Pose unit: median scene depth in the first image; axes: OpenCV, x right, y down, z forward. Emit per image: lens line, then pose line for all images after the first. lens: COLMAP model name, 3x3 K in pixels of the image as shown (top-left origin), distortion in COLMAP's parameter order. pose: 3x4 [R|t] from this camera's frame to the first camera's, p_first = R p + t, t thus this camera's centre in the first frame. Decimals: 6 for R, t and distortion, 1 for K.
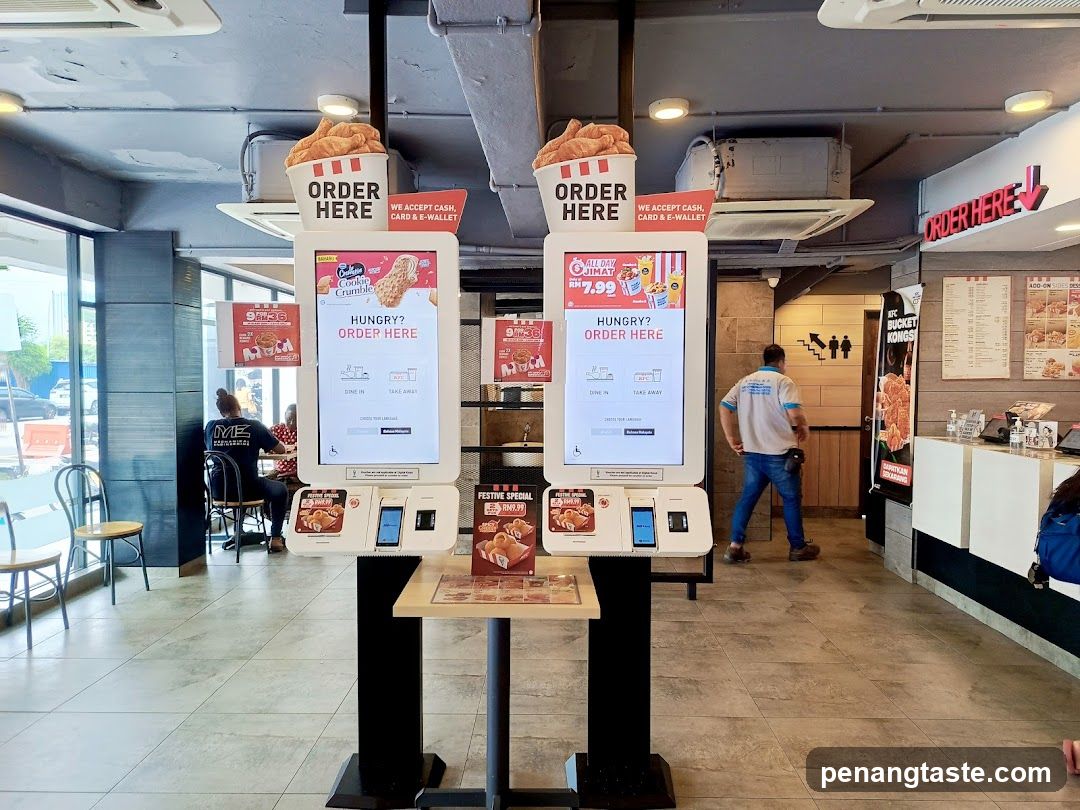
lens RADIAL K [[768.4, 0, 540.0], [0, 768.4, 405.0], [0, 0, 1]] dist [0.068652, 0.000140]
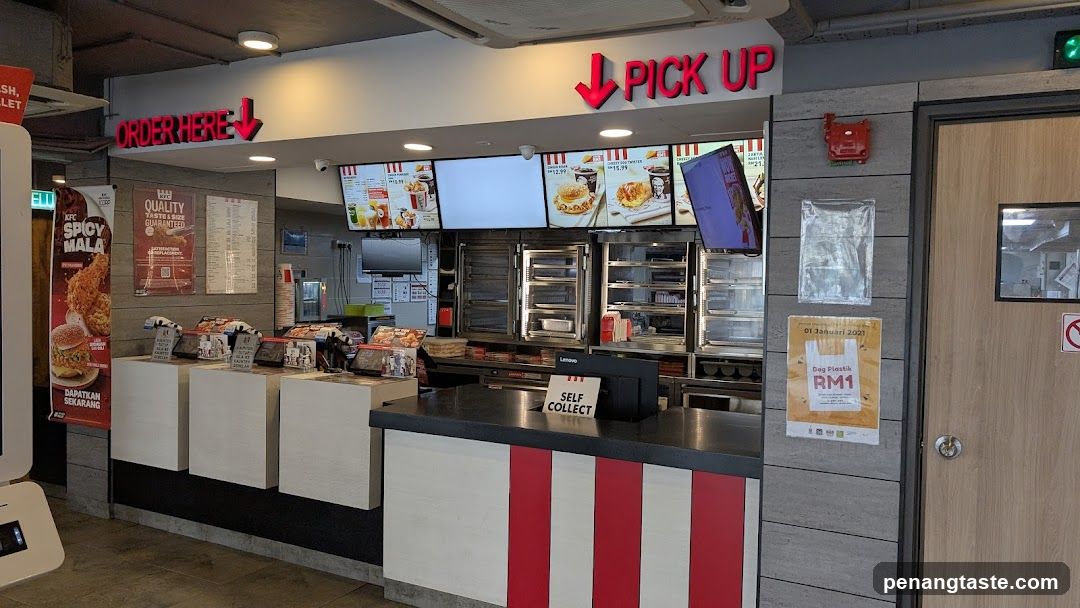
lens RADIAL K [[801.9, 0, 540.0], [0, 801.9, 304.0], [0, 0, 1]] dist [0.003197, 0.002487]
pose [[0.456731, -0.032138, 0.889024, -0.148208], [0.025097, 0.999415, 0.023235, -0.039403], [-0.889251, 0.011700, 0.457270, 0.153987]]
